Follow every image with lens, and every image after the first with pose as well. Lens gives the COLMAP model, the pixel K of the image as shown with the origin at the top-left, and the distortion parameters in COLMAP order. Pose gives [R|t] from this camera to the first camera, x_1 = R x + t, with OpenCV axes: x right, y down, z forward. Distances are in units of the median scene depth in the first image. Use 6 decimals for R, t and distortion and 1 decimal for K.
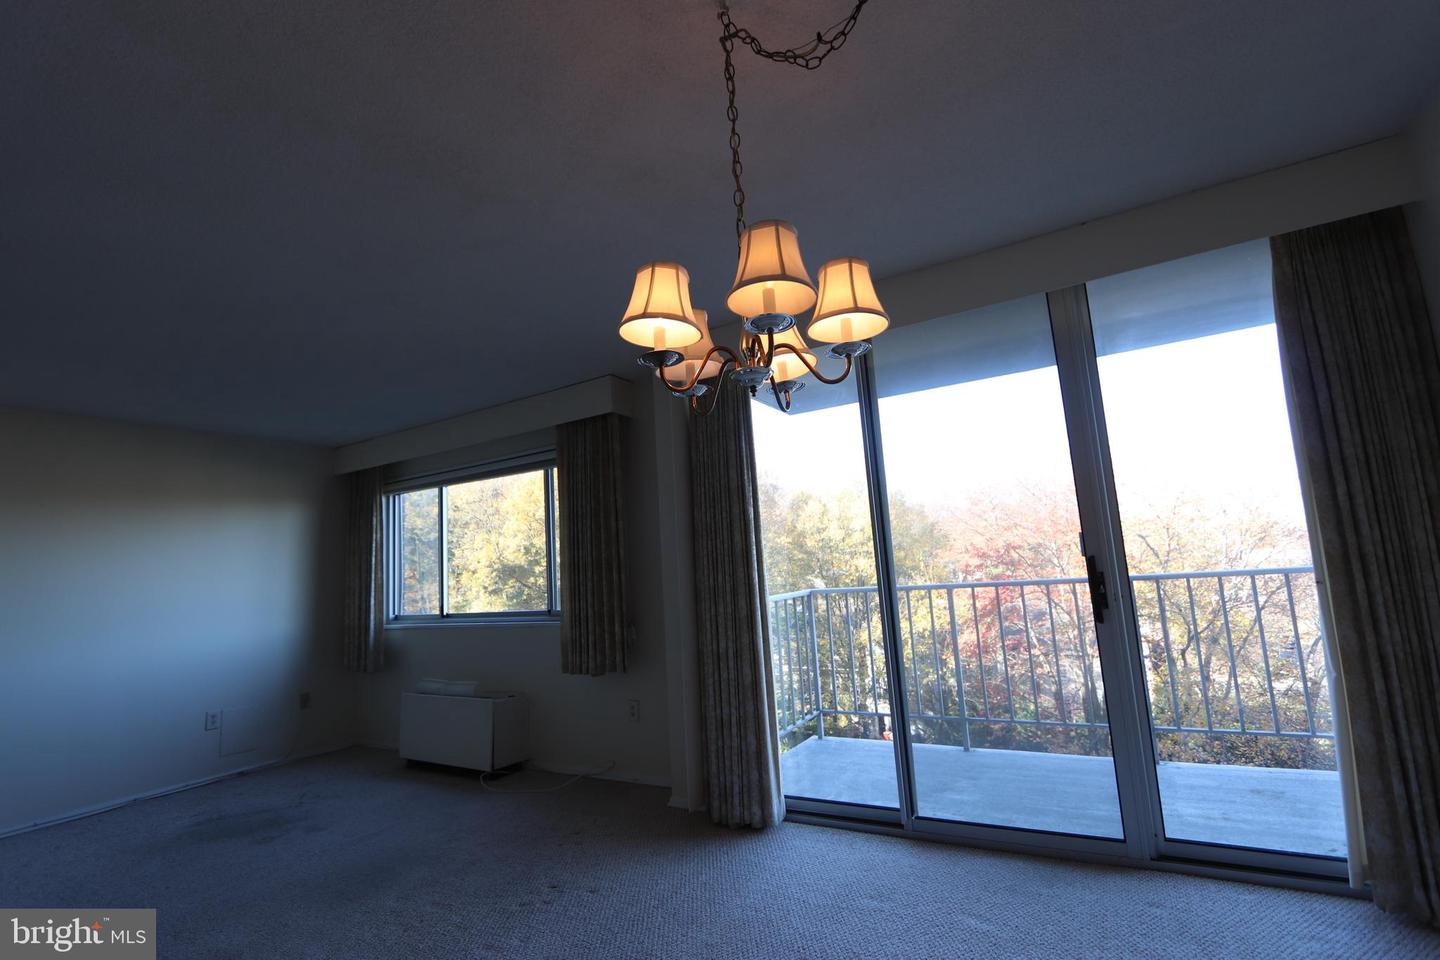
lens RADIAL K [[663.6, 0, 714.4], [0, 663.6, 482.2], [0, 0, 1]] dist [-0.015766, 0.002339]
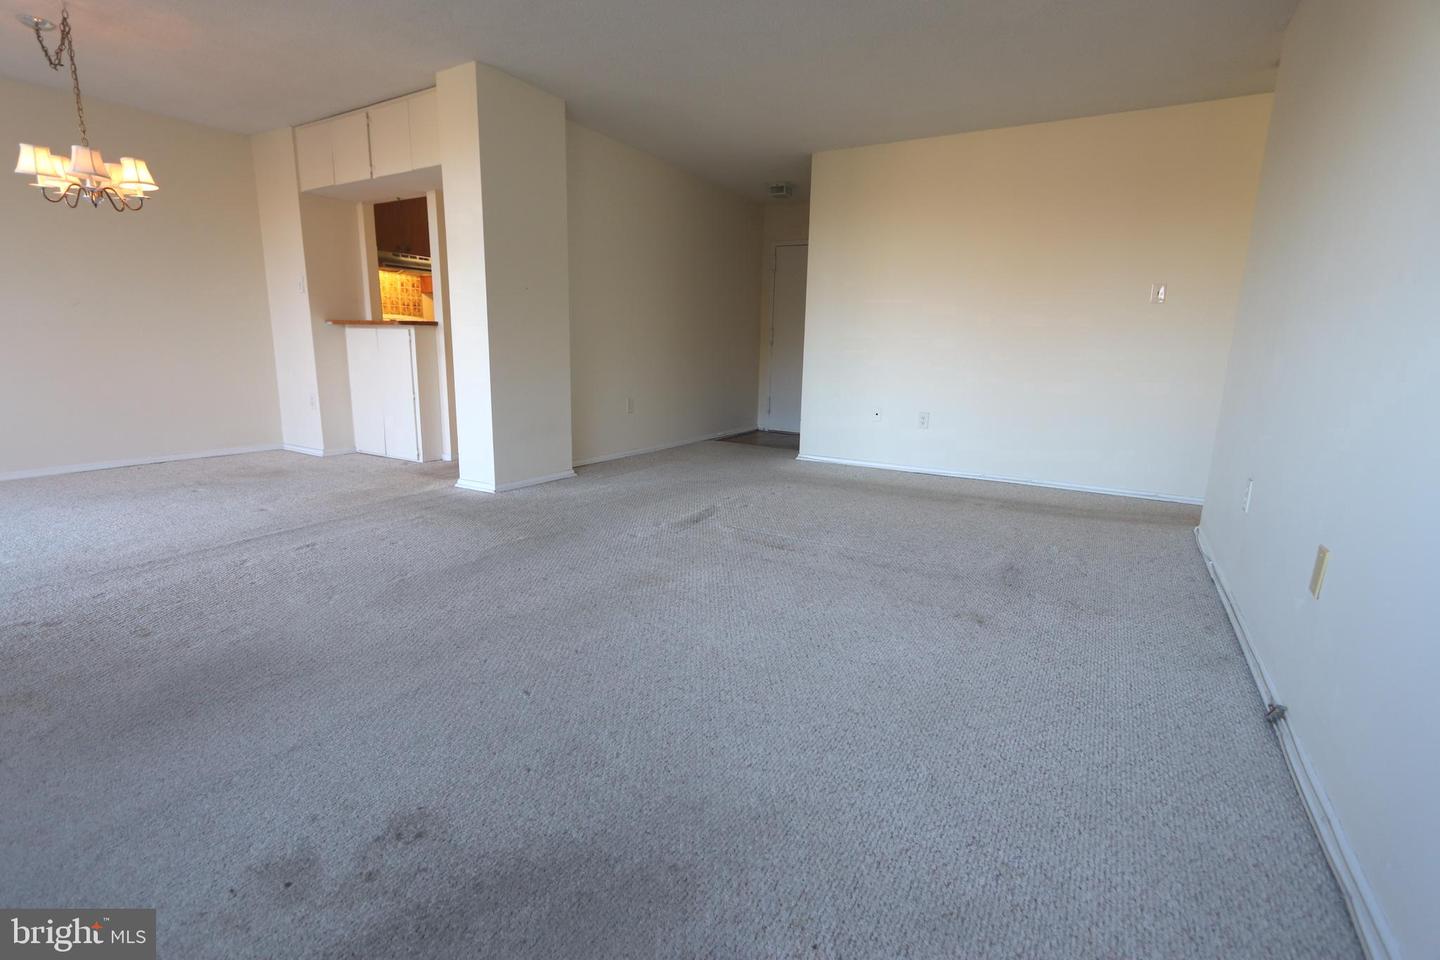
lens RADIAL K [[663.6, 0, 716.4], [0, 663.6, 485.8], [0, 0, 1]] dist [-0.015766, 0.002339]
pose [[-0.999134, 0.041498, 0.003006, -0.697780], [0.041607, 0.996110, 0.077671, 0.257532], [0.000229, 0.077729, -0.996974, 1.097583]]
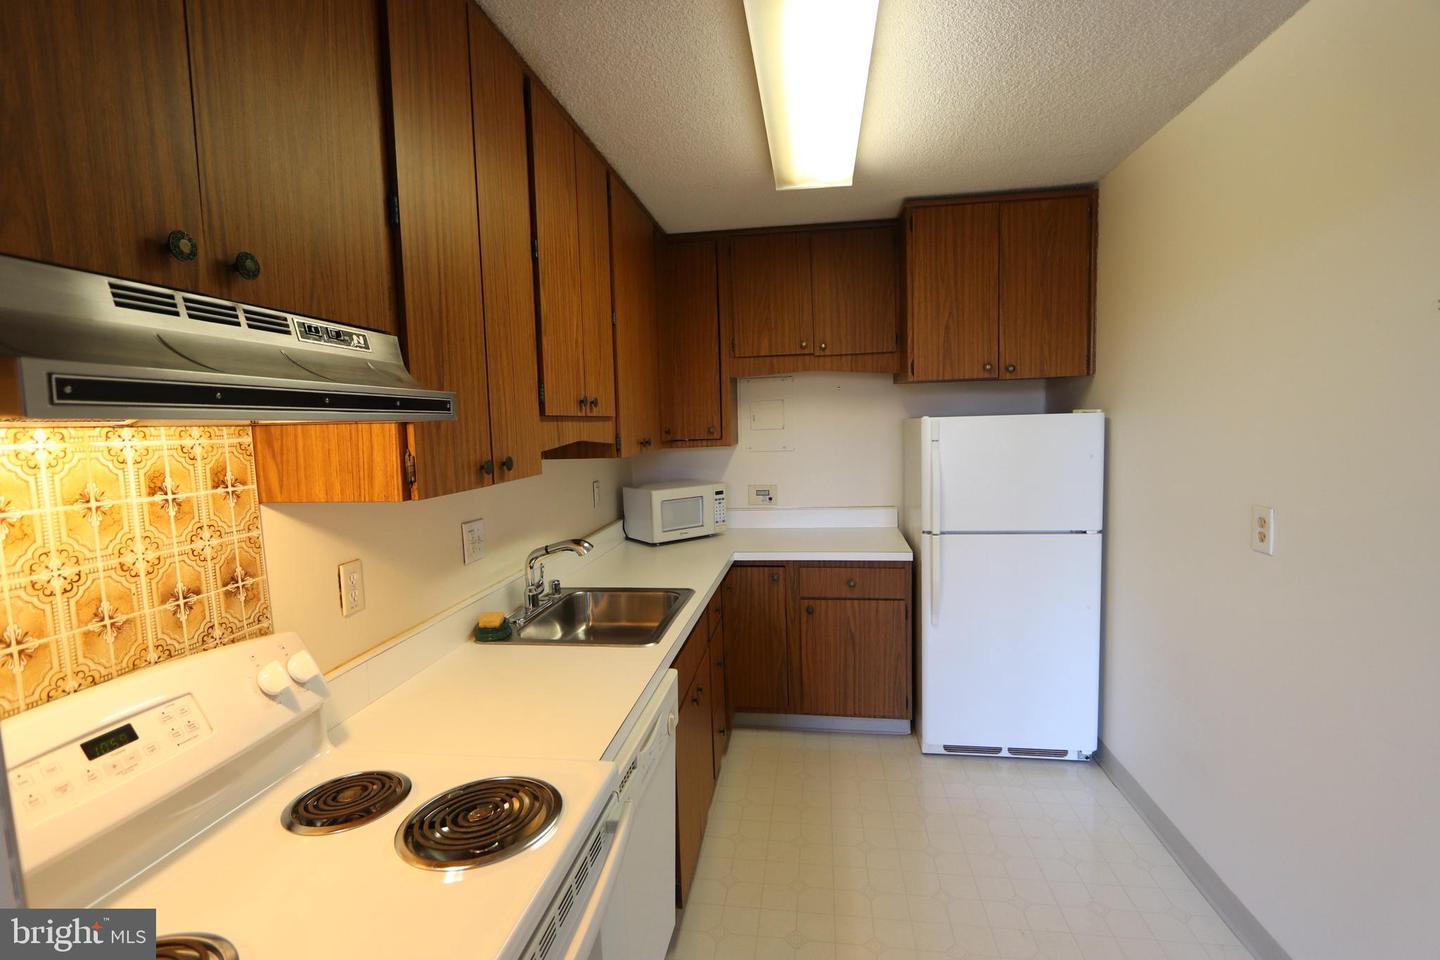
lens RADIAL K [[663.6, 0, 712.9], [0, 663.6, 482.7], [0, 0, 1]] dist [-0.015766, 0.002339]
pose [[-0.920160, 0.128529, -0.369845, -0.118582], [0.142854, 0.989677, -0.011484, -0.069536], [0.364551, -0.063401, -0.929022, -0.089779]]
